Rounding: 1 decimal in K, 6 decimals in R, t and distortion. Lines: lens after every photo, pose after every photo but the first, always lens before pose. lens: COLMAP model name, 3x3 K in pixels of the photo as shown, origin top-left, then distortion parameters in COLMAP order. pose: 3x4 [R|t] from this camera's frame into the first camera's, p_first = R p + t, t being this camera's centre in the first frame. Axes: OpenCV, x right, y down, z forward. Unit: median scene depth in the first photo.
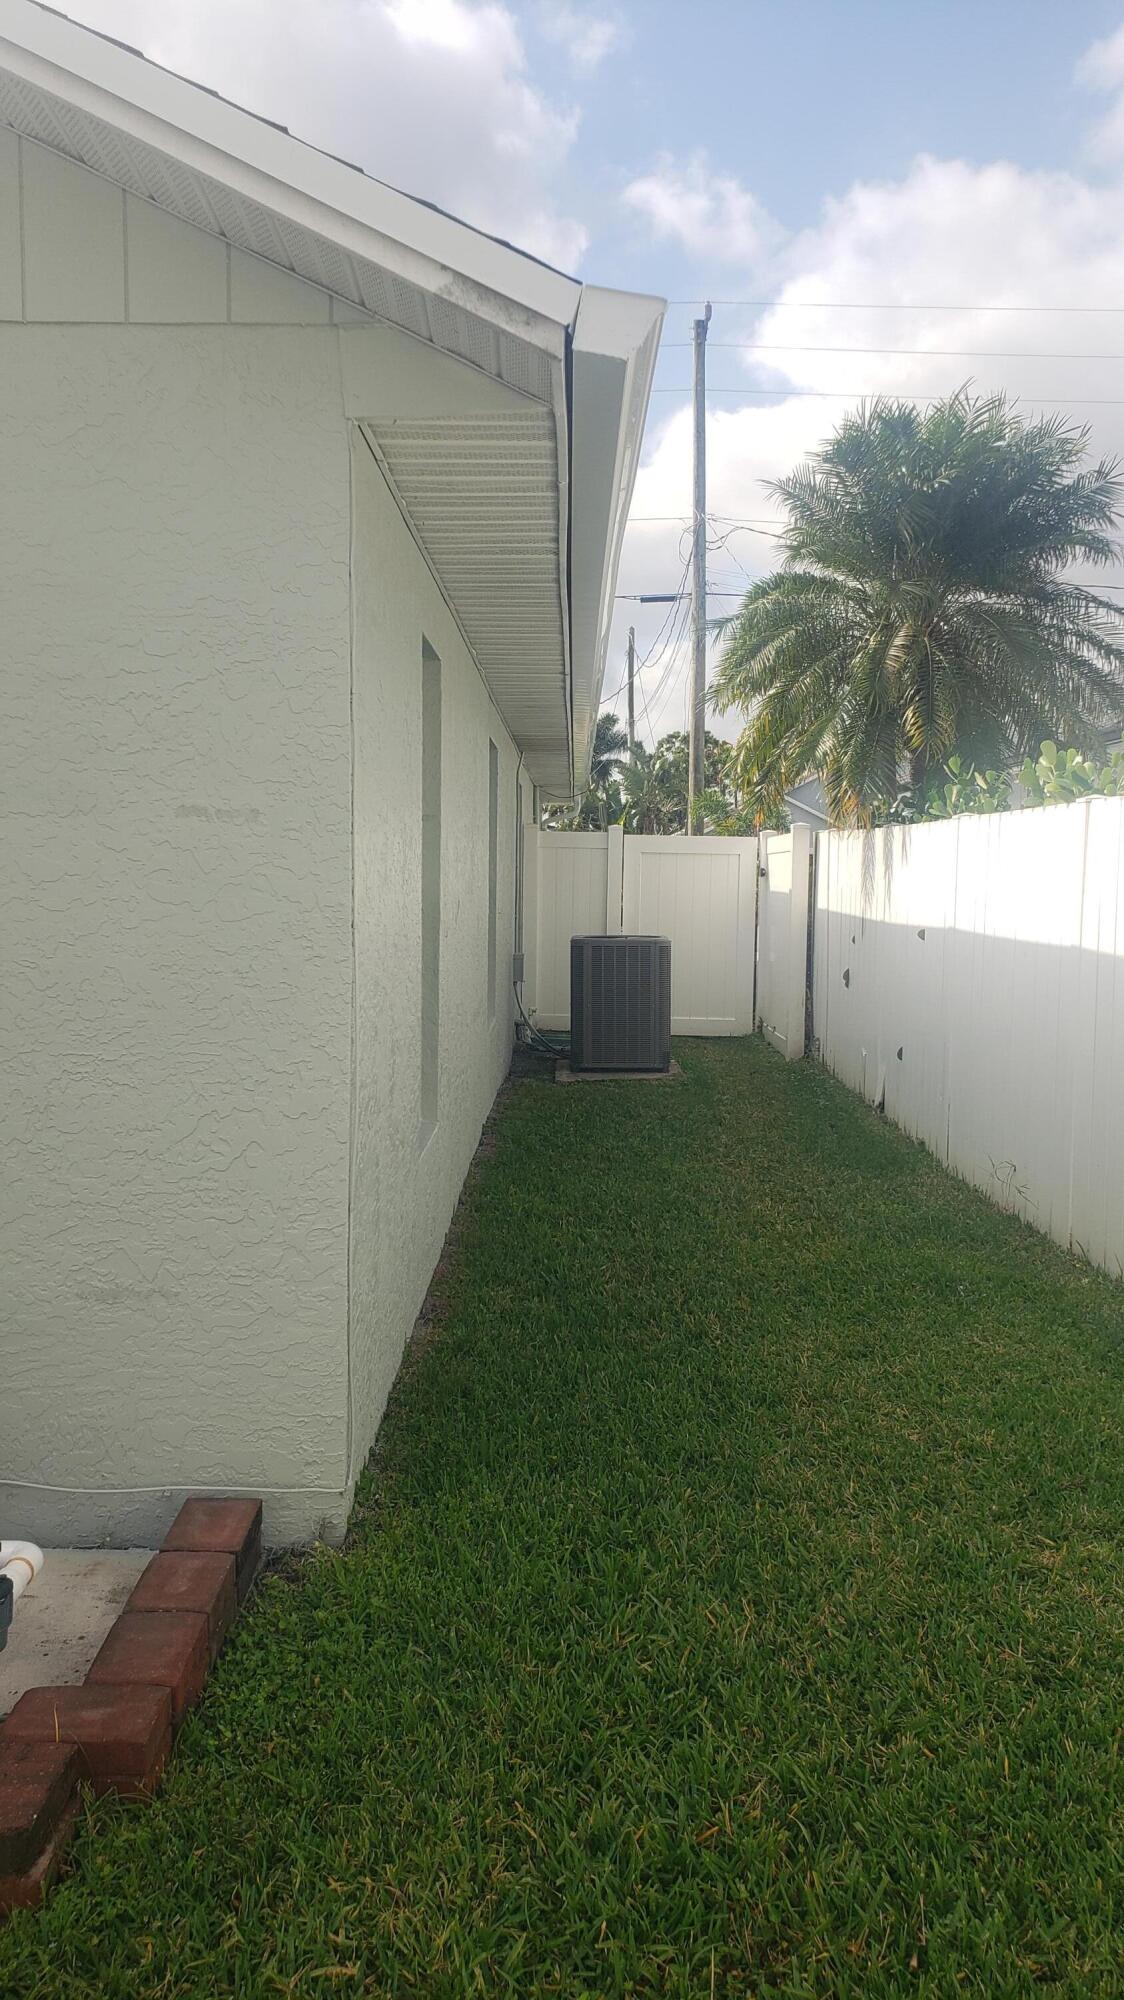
lens RADIAL K [[1577.8, 0, 562.0], [0, 1577.8, 1000.0], [0, 0, 1]] dist [-0.000437, 0.077843]
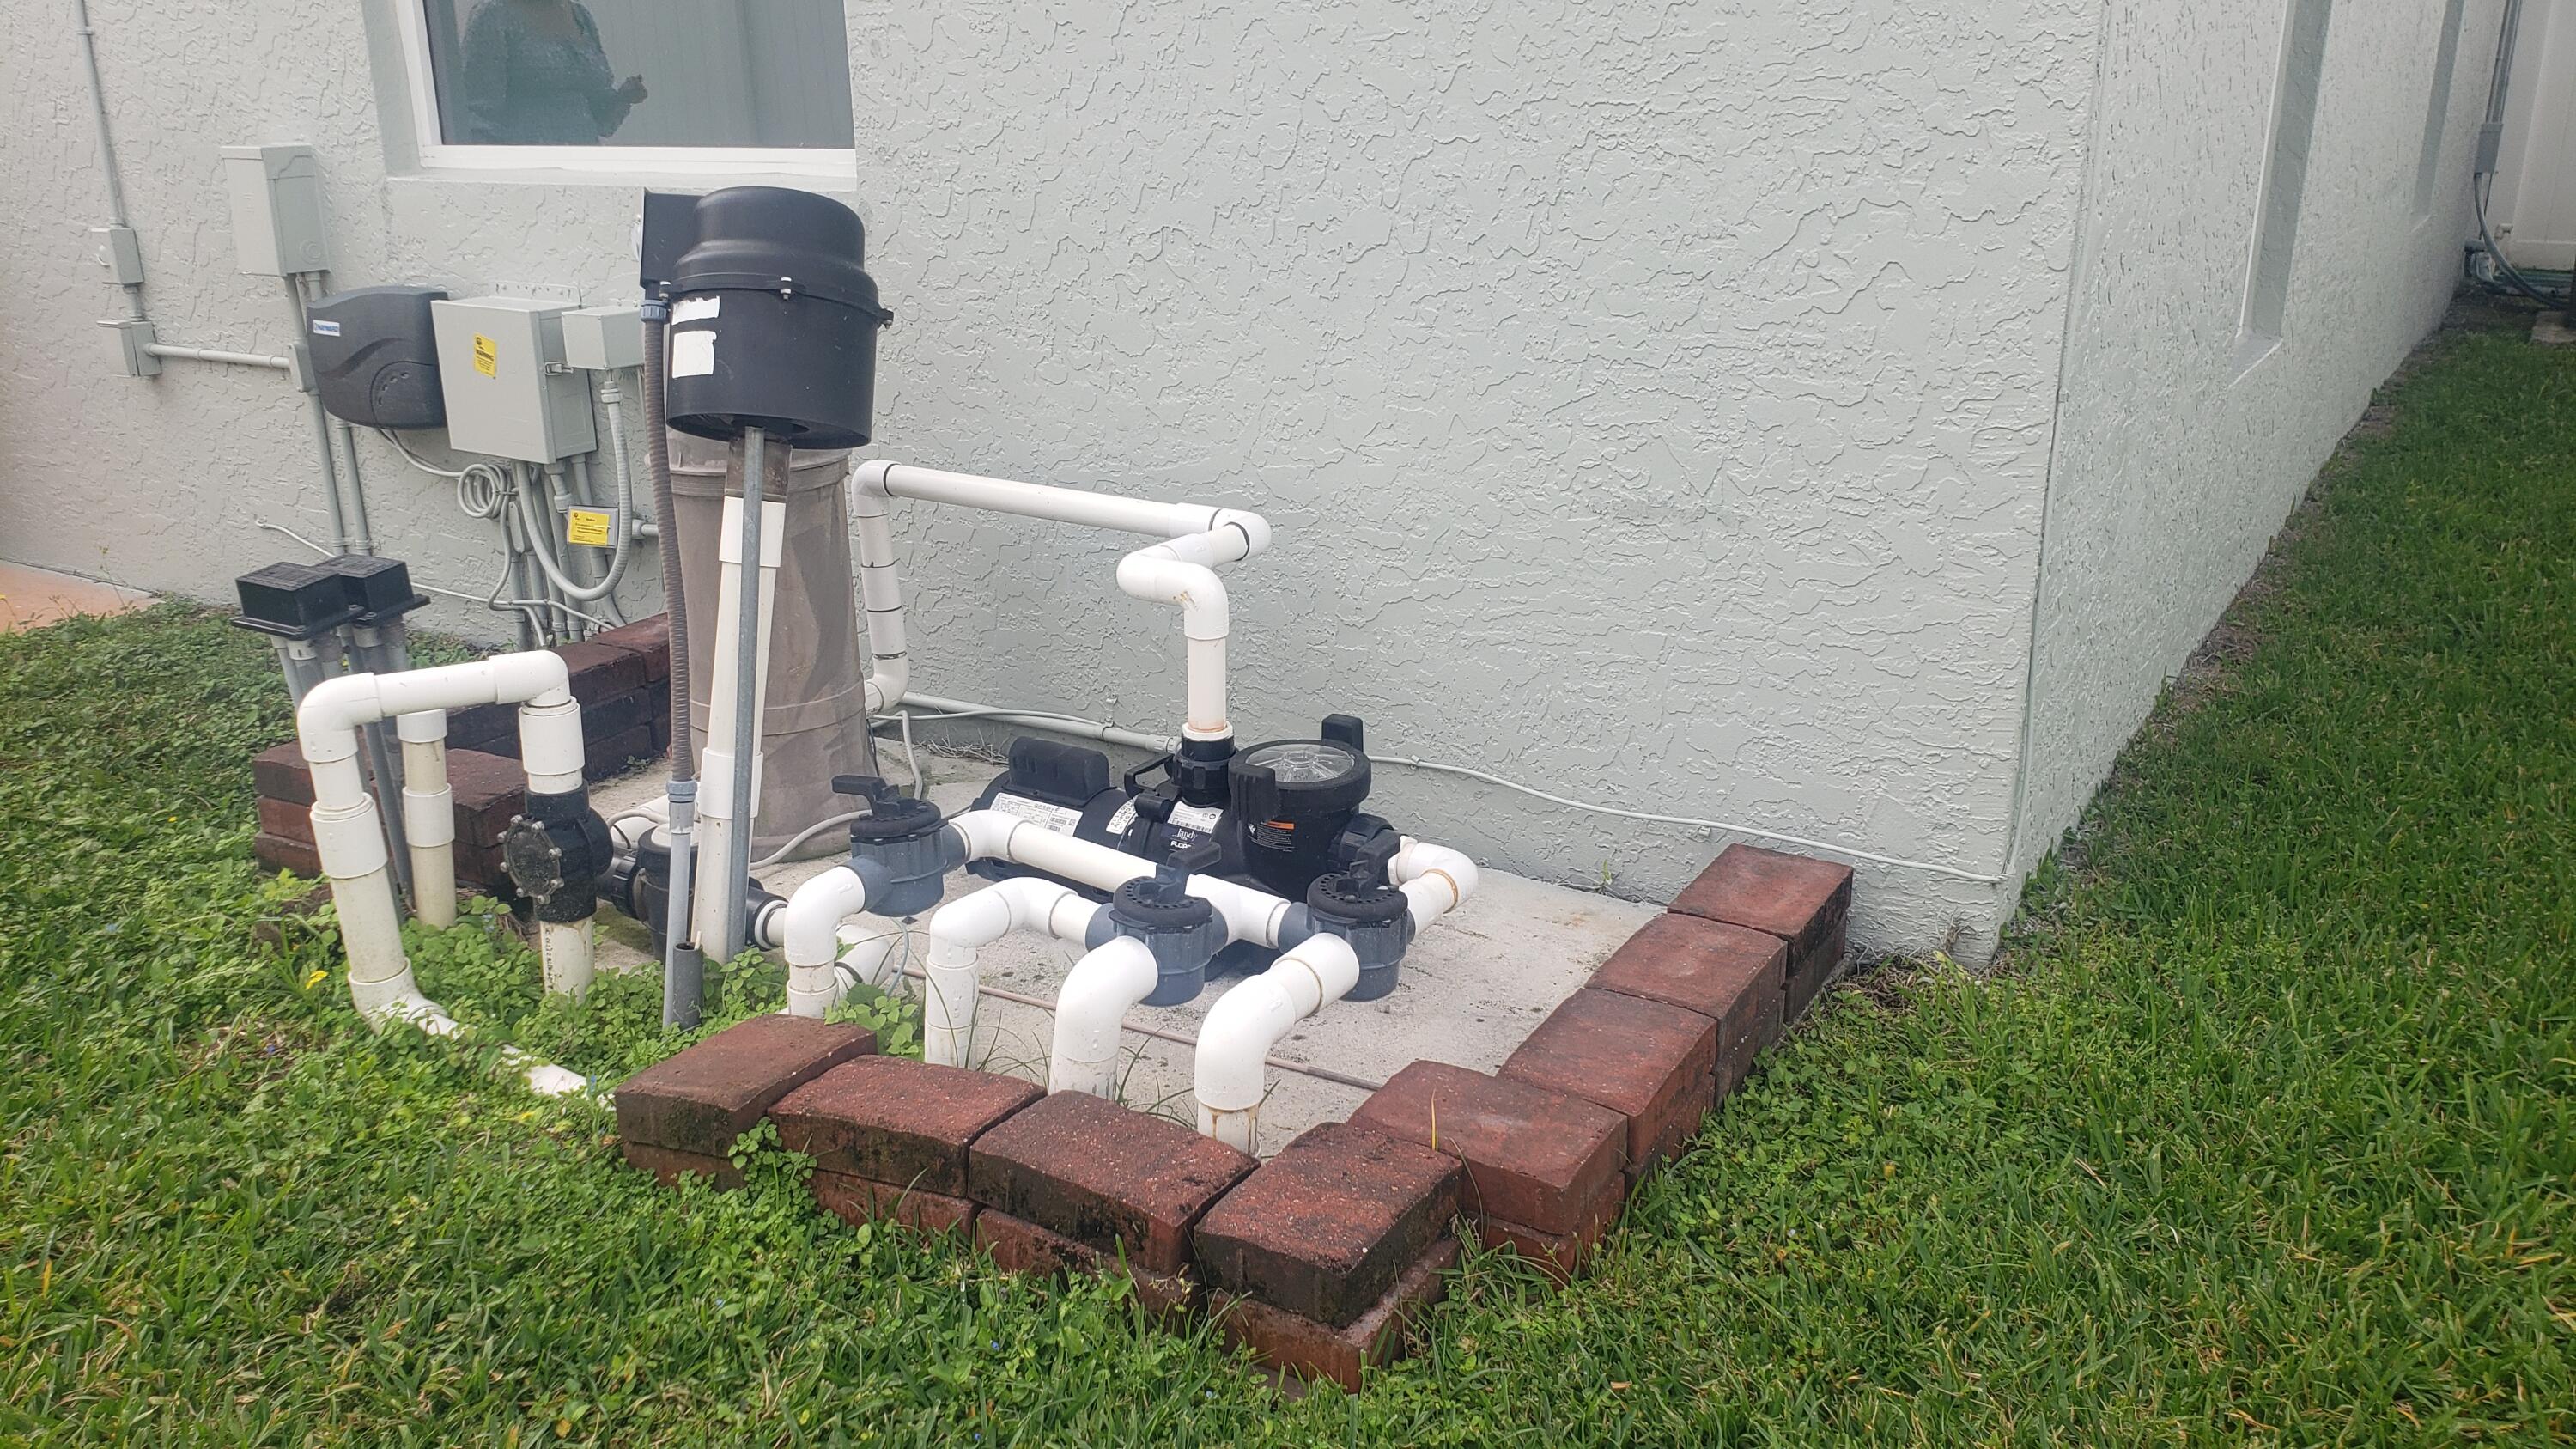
lens RADIAL K [[2015.4, 0, 1290.0], [0, 2015.4, 678.8], [0, 0, 1]] dist [0.029604, 0.003570]
pose [[0.852719, 0.132640, -0.505250, 0.008094], [-0.031465, 0.978511, 0.203779, 0.103202], [0.521422, -0.157868, 0.838568, 0.273739]]
